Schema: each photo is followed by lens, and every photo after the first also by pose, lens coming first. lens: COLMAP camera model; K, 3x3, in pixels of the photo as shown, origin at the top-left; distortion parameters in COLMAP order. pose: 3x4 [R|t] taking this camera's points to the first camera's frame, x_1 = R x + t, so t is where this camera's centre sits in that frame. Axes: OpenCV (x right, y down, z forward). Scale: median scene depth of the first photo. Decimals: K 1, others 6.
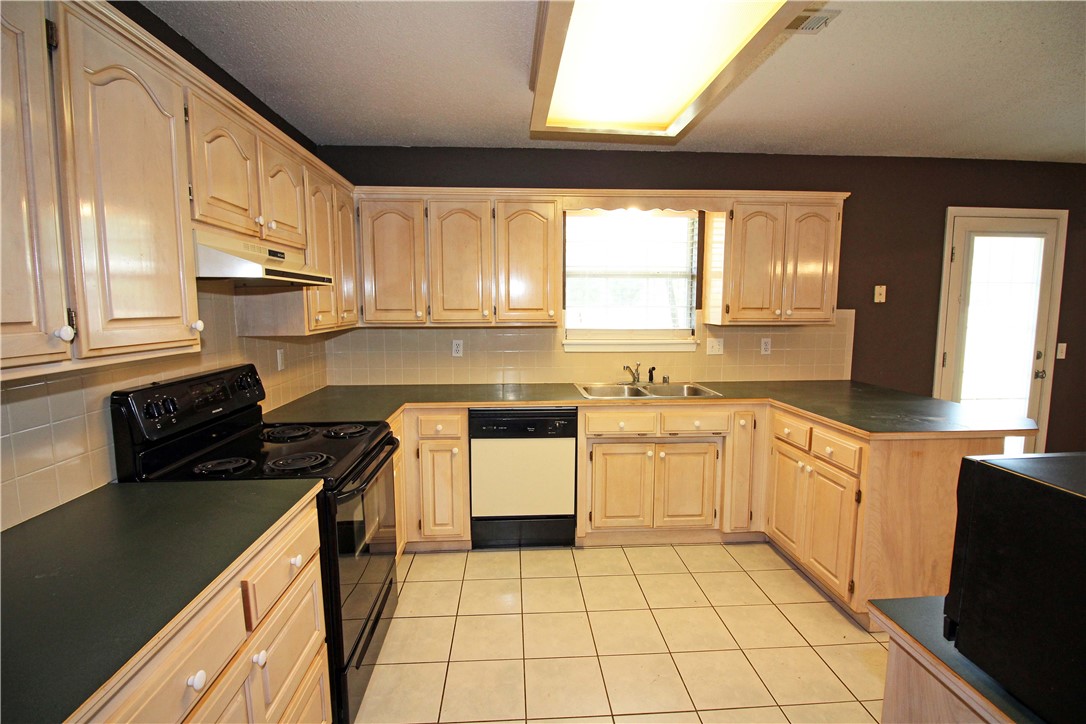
lens RADIAL K [[498.1, 0, 541.7], [0, 498.1, 357.2], [0, 0, 1]] dist [0.000612, -0.016129]
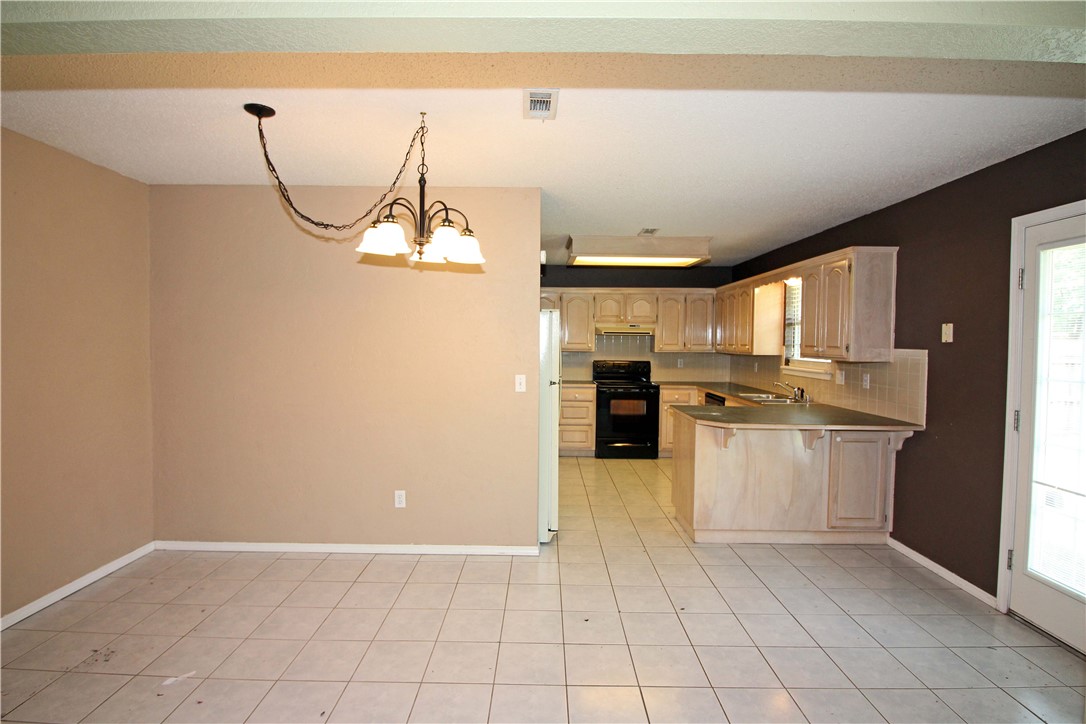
lens RADIAL K [[528.0, 0, 537.1], [0, 528.0, 358.1], [0, 0, 1]] dist [0.001590, -0.016886]
pose [[-0.068261, 0.034518, -0.997070, 1.685312], [-0.114824, 0.992488, 0.042220, -0.038823], [0.991038, 0.117369, -0.063784, 0.342869]]
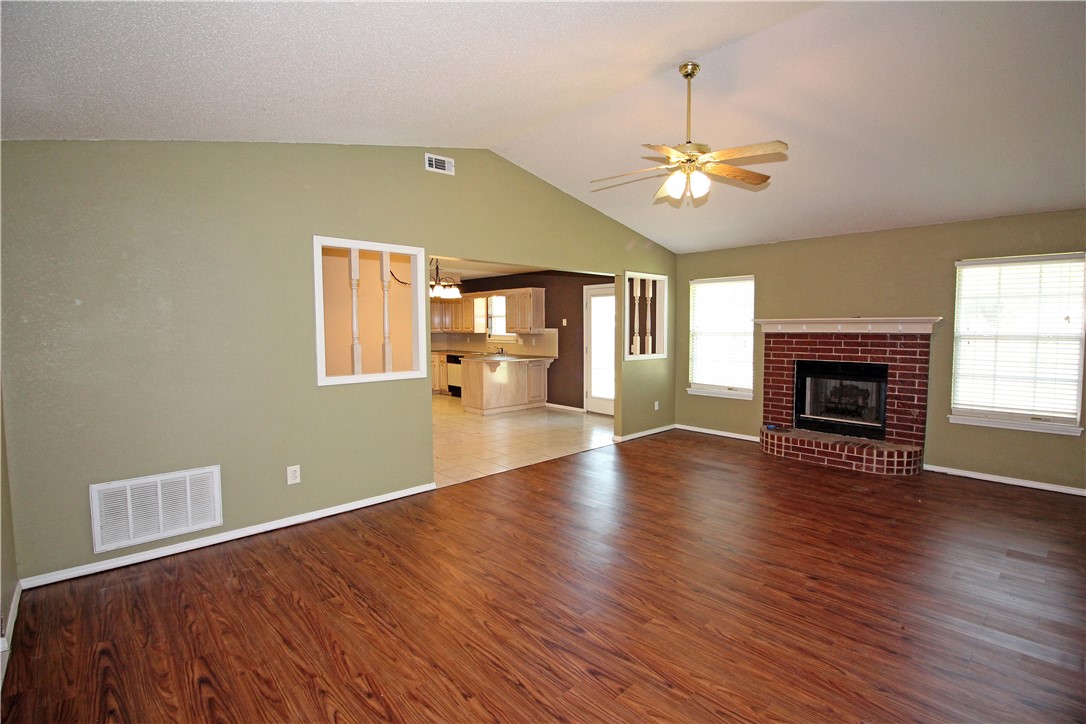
lens RADIAL K [[498.1, 0, 541.7], [0, 498.1, 357.2], [0, 0, 1]] dist [0.000612, -0.016129]
pose [[0.637268, 0.048707, -0.769101, 2.556917], [-0.076645, 0.997058, -0.000364, 0.056360], [0.766821, 0.059180, 0.639127, -0.673949]]
